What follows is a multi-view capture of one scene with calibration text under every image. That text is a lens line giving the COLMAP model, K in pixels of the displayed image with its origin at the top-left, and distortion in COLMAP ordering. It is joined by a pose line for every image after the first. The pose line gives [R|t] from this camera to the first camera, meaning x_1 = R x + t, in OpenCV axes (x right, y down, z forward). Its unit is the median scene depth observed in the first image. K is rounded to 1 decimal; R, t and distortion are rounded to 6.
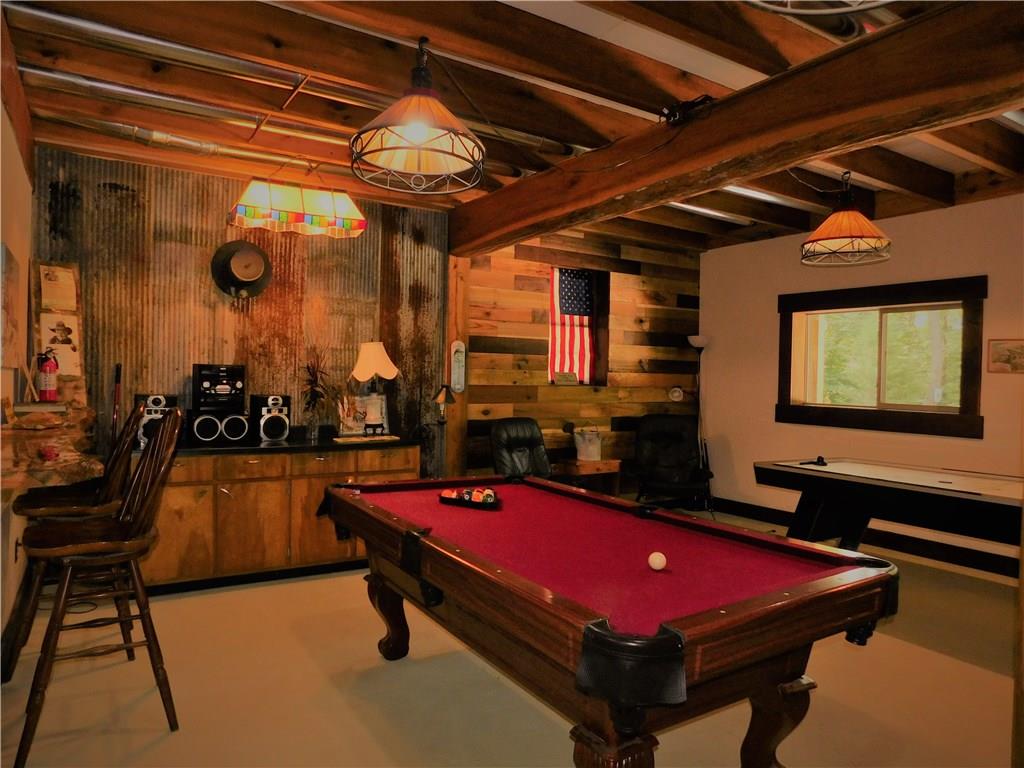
lens RADIAL K [[691.4, 0, 512.1], [0, 691.4, 379.3], [0, 0, 1]] dist [-0.027515, 0.021282]
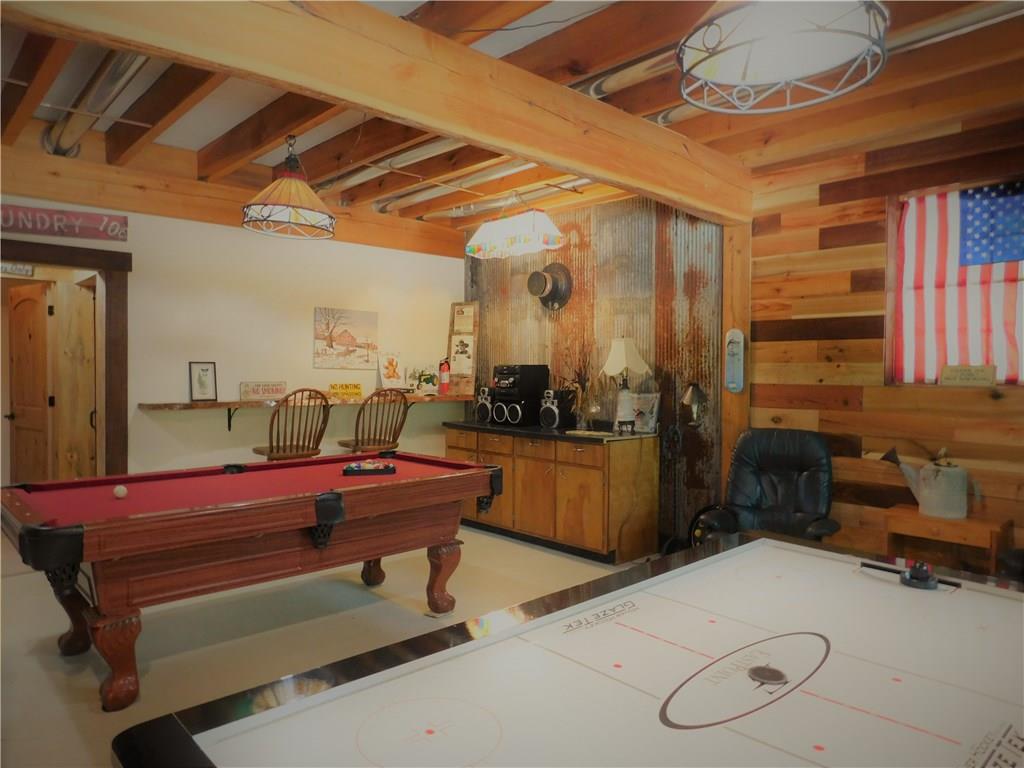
lens RADIAL K [[691.4, 0, 514.5], [0, 691.4, 381.3], [0, 0, 1]] dist [-0.027515, 0.021282]
pose [[0.184942, 0.000121, -0.982749, 0.700053], [-0.007196, 0.999973, -0.001231, 0.009257], [0.982723, 0.007300, 0.184938, 0.618482]]
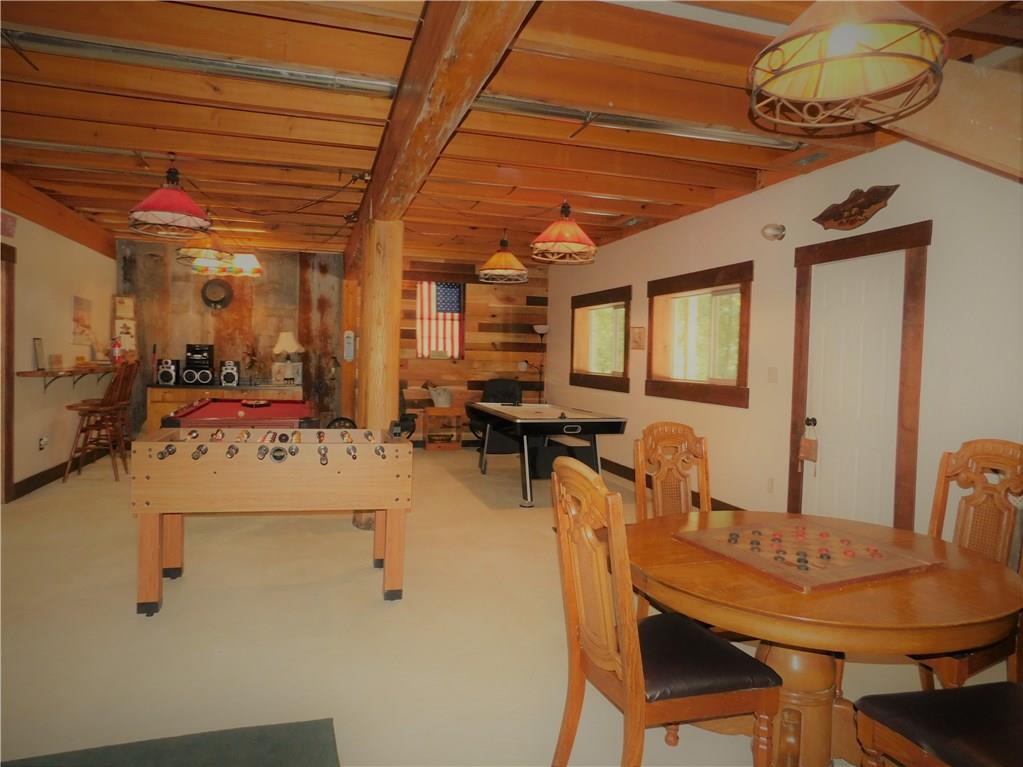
lens RADIAL K [[690.7, 0, 503.2], [0, 690.7, 383.2], [0, 0, 1]] dist [-0.027515, 0.021282]
pose [[0.956774, 0.016356, -0.290371, 0.792310], [-0.008406, 0.999555, 0.028607, 0.020932], [0.290710, -0.024929, 0.956486, -0.504041]]
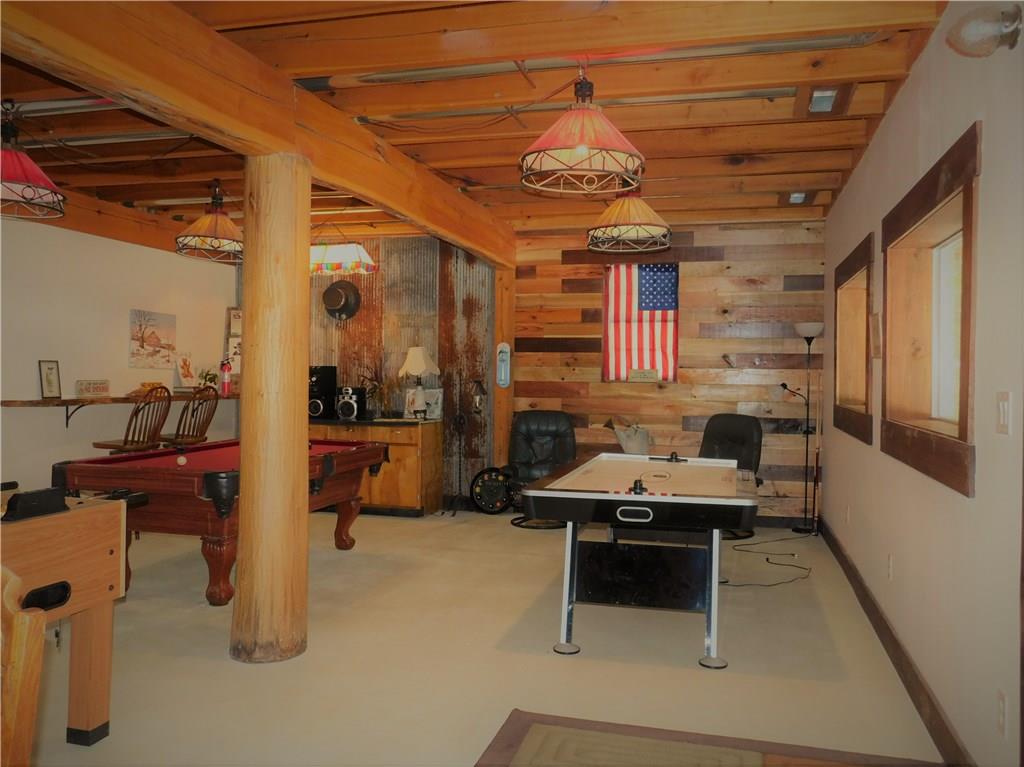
lens RADIAL K [[860.2, 0, 509.1], [0, 860.2, 382.7], [0, 0, 1]] dist [-0.002690, -0.005246]
pose [[0.679627, -0.003663, -0.733549, 1.025298], [-0.002574, 0.999969, -0.007378, 0.022813], [0.733553, 0.006903, 0.679597, 0.027933]]
